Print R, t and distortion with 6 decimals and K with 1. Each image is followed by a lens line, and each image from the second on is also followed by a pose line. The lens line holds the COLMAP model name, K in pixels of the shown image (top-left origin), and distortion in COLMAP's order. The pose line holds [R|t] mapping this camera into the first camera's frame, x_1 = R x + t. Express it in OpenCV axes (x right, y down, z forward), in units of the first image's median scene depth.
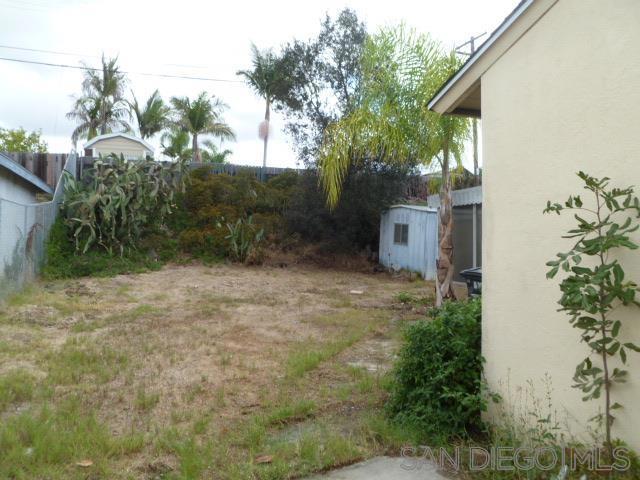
lens RADIAL K [[557.7, 0, 320.0], [0, 557.7, 240.0], [0, 0, 1]] dist [-0.058398, 0.020888]
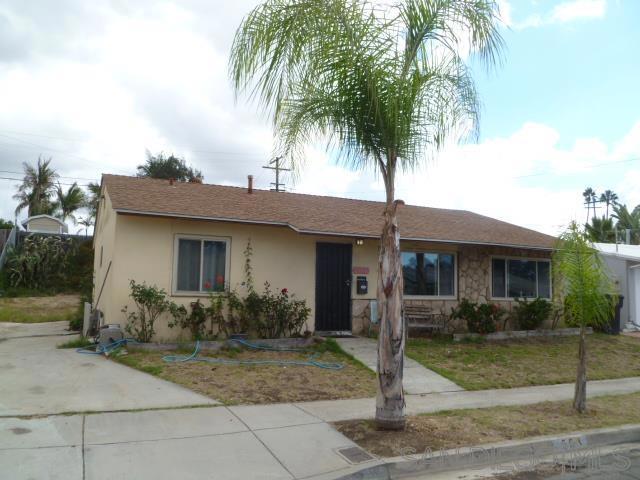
lens RADIAL K [[557.7, 0, 320.0], [0, 557.7, 240.0], [0, 0, 1]] dist [-0.058398, 0.020888]
pose [[0.996568, 0.020382, 0.080235, 0.426743], [-0.013083, 0.995814, -0.090467, 0.018032], [-0.081743, 0.089106, 0.992662, -0.899447]]
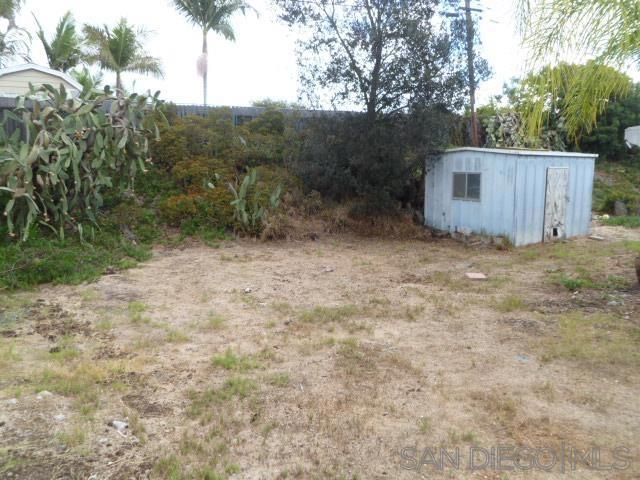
lens RADIAL K [[557.7, 0, 320.0], [0, 557.7, 240.0], [0, 0, 1]] dist [-0.058398, 0.020888]
pose [[0.982204, -0.064465, 0.176405, -0.182432], [0.048394, 0.994401, 0.093938, -0.018191], [-0.181473, -0.083729, 0.979825, 0.284327]]
